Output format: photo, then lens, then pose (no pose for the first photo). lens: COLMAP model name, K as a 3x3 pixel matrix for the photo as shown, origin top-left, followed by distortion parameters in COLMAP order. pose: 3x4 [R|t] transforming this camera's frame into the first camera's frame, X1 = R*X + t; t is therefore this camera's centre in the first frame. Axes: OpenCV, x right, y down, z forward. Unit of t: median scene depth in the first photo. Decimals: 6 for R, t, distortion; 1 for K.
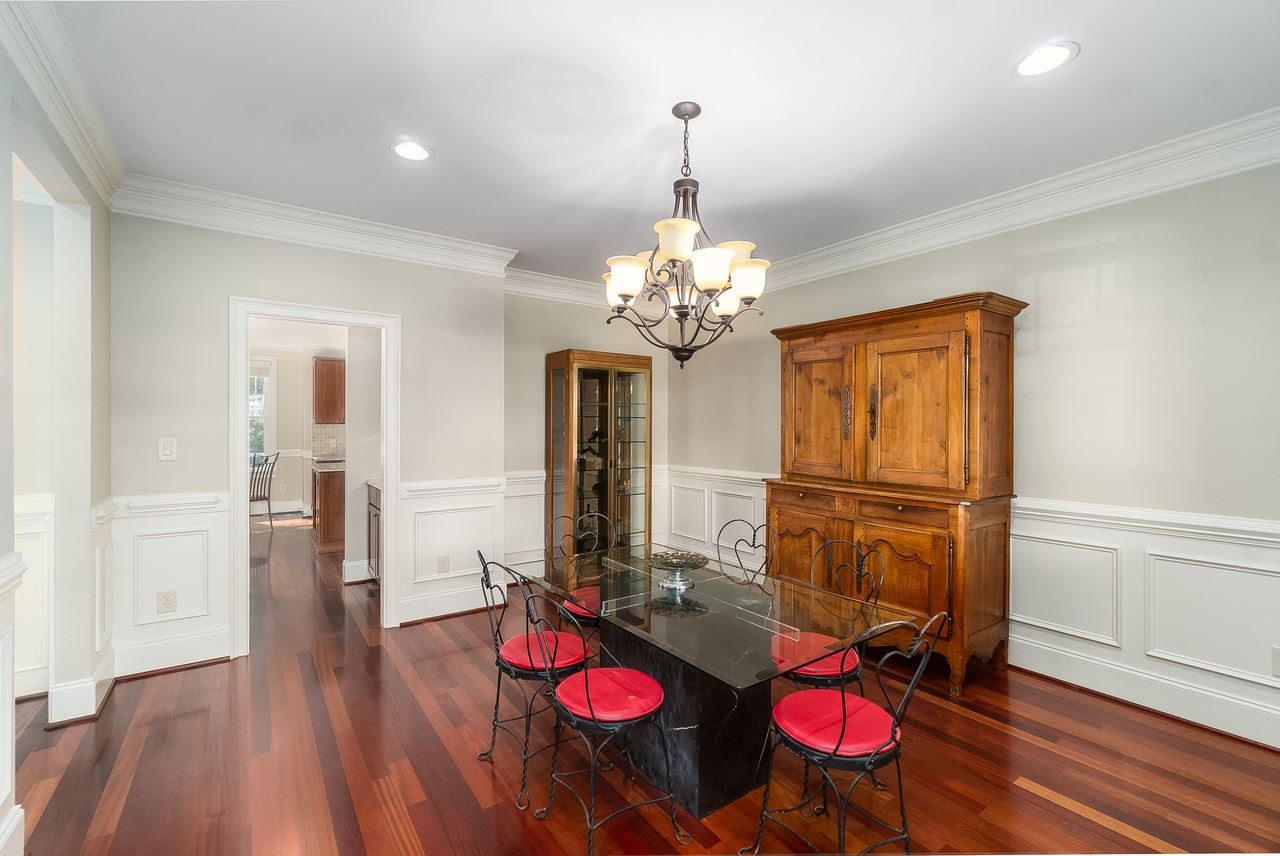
lens RADIAL K [[552.3, 0, 634.2], [0, 552.3, 425.2], [0, 0, 1]] dist [-0.004308, -0.000509]
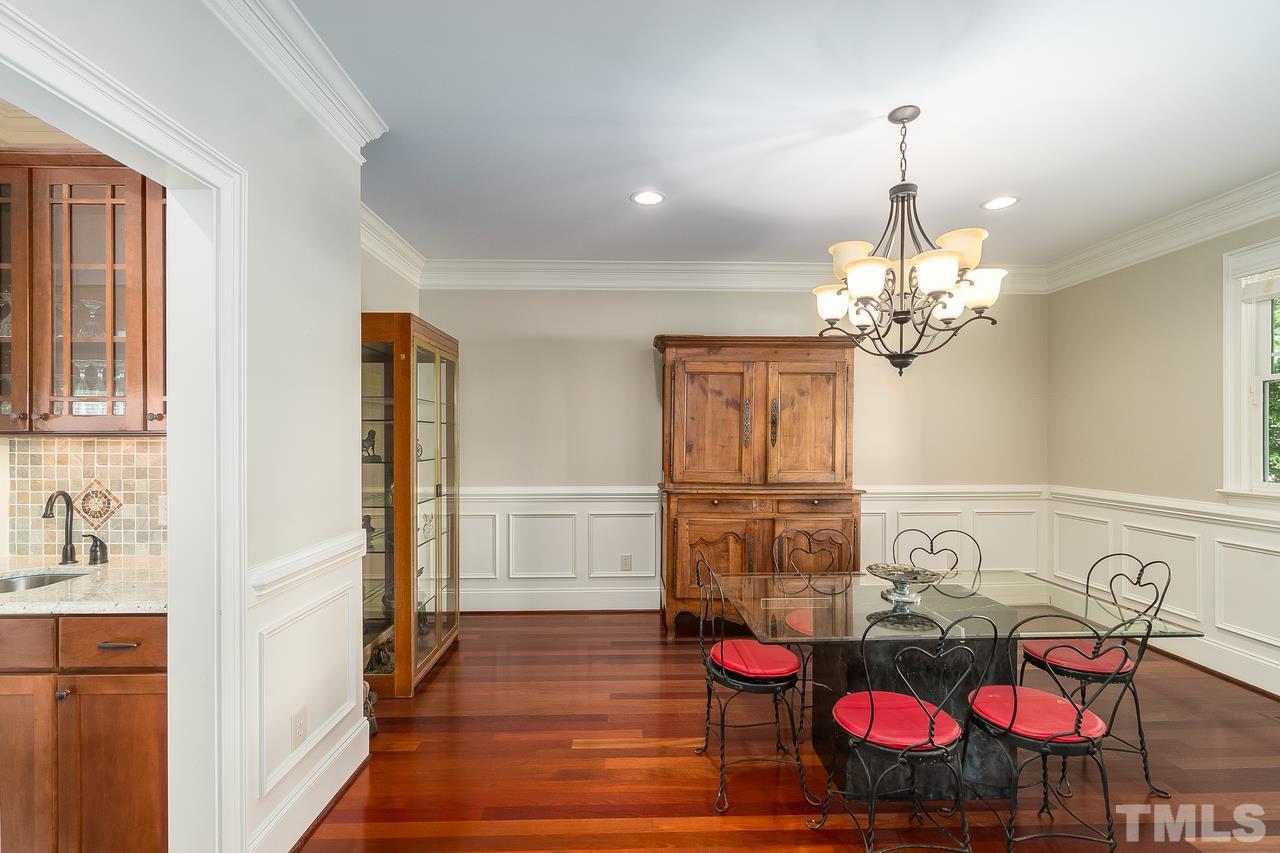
lens RADIAL K [[552.3, 0, 639.7], [0, 552.3, 437.0], [0, 0, 1]] dist [-0.004308, -0.000509]
pose [[0.545246, -0.002894, 0.838271, -0.678576], [0.000291, 0.999995, 0.003264, 0.002369], [-0.838276, -0.001536, 0.545244, 0.597578]]
